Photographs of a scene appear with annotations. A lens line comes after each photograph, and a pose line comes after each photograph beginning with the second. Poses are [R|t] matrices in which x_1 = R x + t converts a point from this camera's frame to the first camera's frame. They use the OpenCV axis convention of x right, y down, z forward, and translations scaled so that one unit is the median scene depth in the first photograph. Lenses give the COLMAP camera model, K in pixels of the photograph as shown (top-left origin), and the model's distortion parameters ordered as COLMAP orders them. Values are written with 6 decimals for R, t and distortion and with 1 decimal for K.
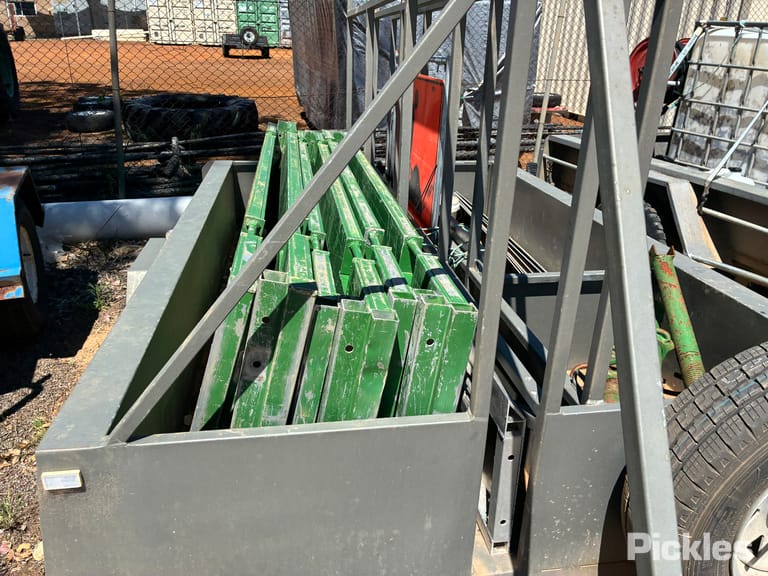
lens RADIAL K [[580.2, 0, 384.0], [0, 580.2, 288.0], [0, 0, 1]] dist [0.049058, -0.056294]
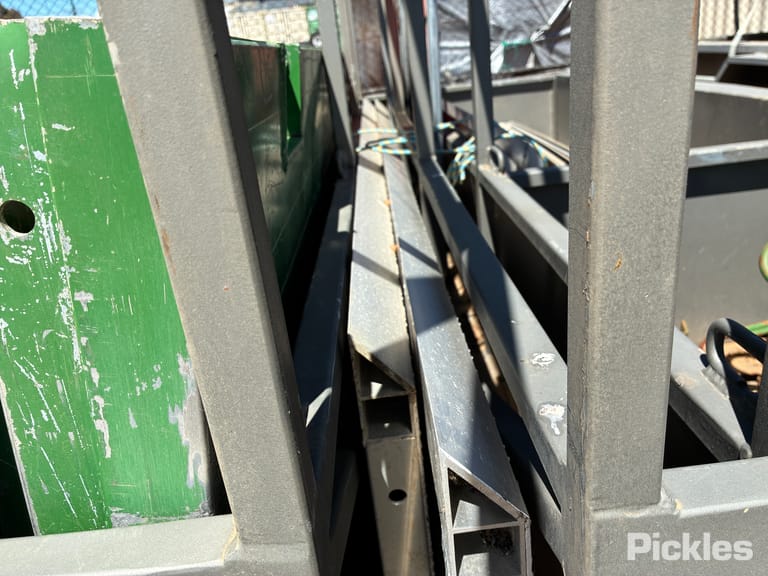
lens RADIAL K [[601.0, 0, 384.0], [0, 601.0, 288.0], [0, 0, 1]] dist [0.003645, -0.063590]
pose [[0.981634, -0.092504, -0.166843, 0.058928], [0.091144, 0.995712, -0.015812, 0.031533], [0.167591, 0.000315, 0.985857, 0.184328]]
